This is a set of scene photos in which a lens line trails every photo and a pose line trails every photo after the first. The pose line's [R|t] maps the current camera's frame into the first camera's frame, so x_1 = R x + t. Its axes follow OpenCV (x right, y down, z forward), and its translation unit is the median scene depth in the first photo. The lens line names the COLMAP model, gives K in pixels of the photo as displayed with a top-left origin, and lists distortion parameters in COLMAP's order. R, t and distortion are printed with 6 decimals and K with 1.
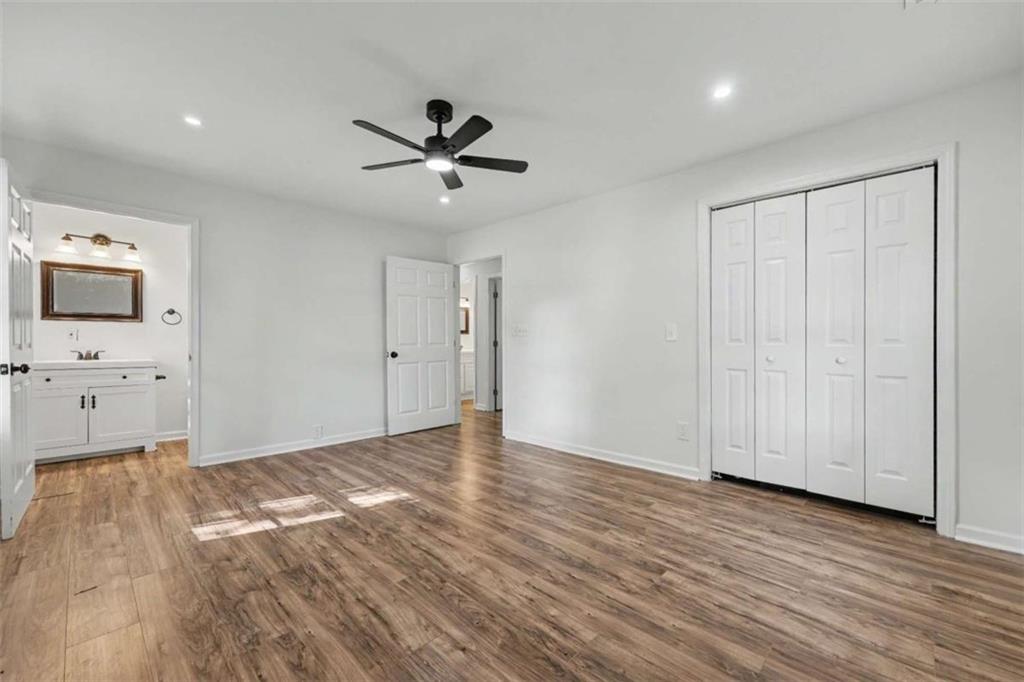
lens RADIAL K [[397.4, 0, 498.2], [0, 397.4, 342.4], [0, 0, 1]] dist [-0.002212, -0.000207]
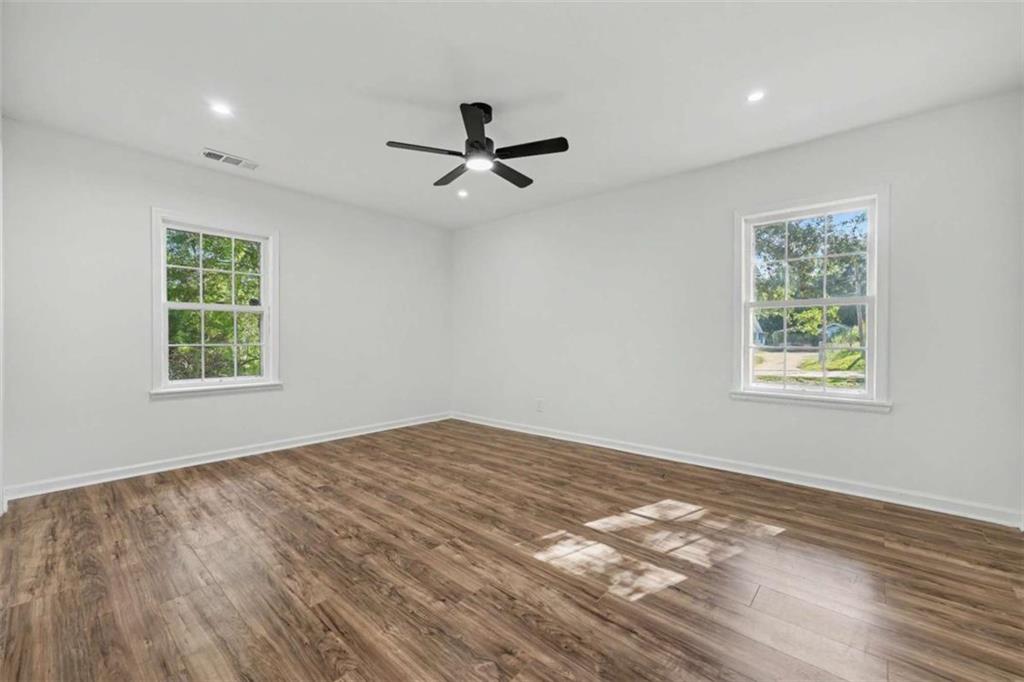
lens RADIAL K [[422.6, 0, 512.1], [0, 422.6, 335.7], [0, 0, 1]] dist [-0.002489, -0.000083]
pose [[-0.996963, -0.005029, -0.077717, -0.163622], [-0.005169, 0.999985, 0.001596, -0.006209], [0.077708, 0.001993, -0.996974, 2.312217]]
